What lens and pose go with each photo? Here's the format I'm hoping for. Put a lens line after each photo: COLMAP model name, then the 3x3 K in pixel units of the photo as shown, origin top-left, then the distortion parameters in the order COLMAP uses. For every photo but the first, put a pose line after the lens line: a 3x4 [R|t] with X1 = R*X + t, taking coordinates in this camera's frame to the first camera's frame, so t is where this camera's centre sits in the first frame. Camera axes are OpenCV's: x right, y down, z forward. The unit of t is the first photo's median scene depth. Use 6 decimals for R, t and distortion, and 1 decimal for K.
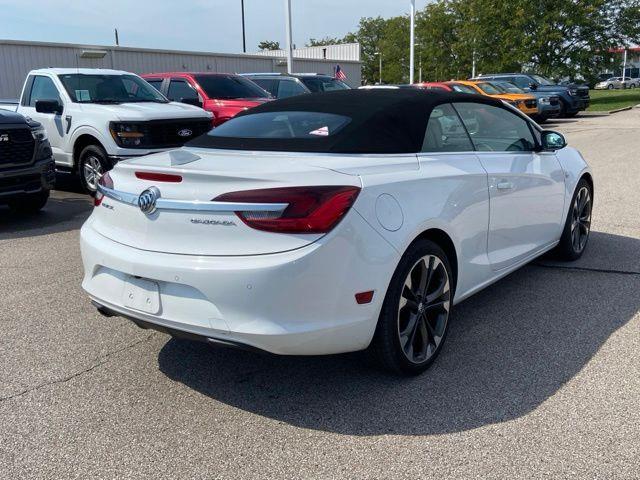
lens RADIAL K [[623.2, 0, 336.5], [0, 623.2, 254.3], [0, 0, 1]] dist [0.080302, 0.000000]
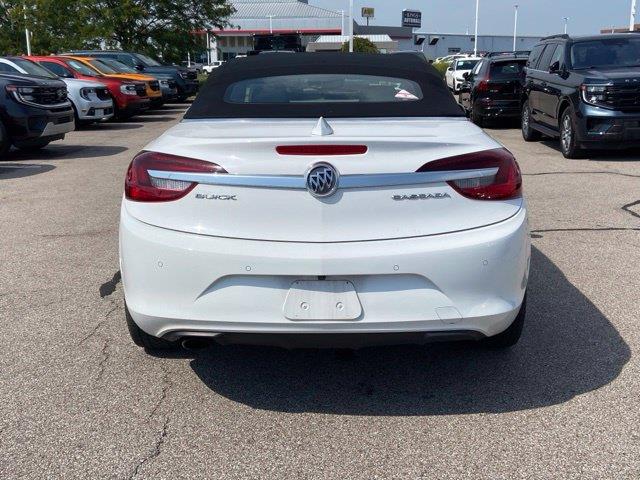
lens RADIAL K [[732.0, 0, 335.4], [0, 732.0, 247.1], [0, 0, 1]] dist [0.081991, 0.000000]
pose [[0.801348, -0.120022, 0.586034, -0.826453], [0.133695, 0.990818, 0.020108, -0.017472], [-0.583067, 0.062237, 0.810037, 0.246938]]
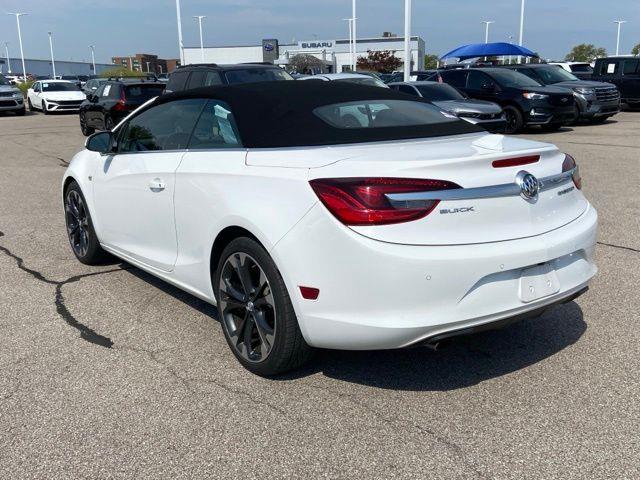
lens RADIAL K [[623.2, 0, 329.7], [0, 623.2, 247.6], [0, 0, 1]] dist [0.080302, 0.000000]
pose [[0.276607, -0.217755, 0.935987, -1.299552], [0.245159, 0.957751, 0.150368, -0.211585], [-0.929186, 0.187873, 0.318305, 0.983152]]
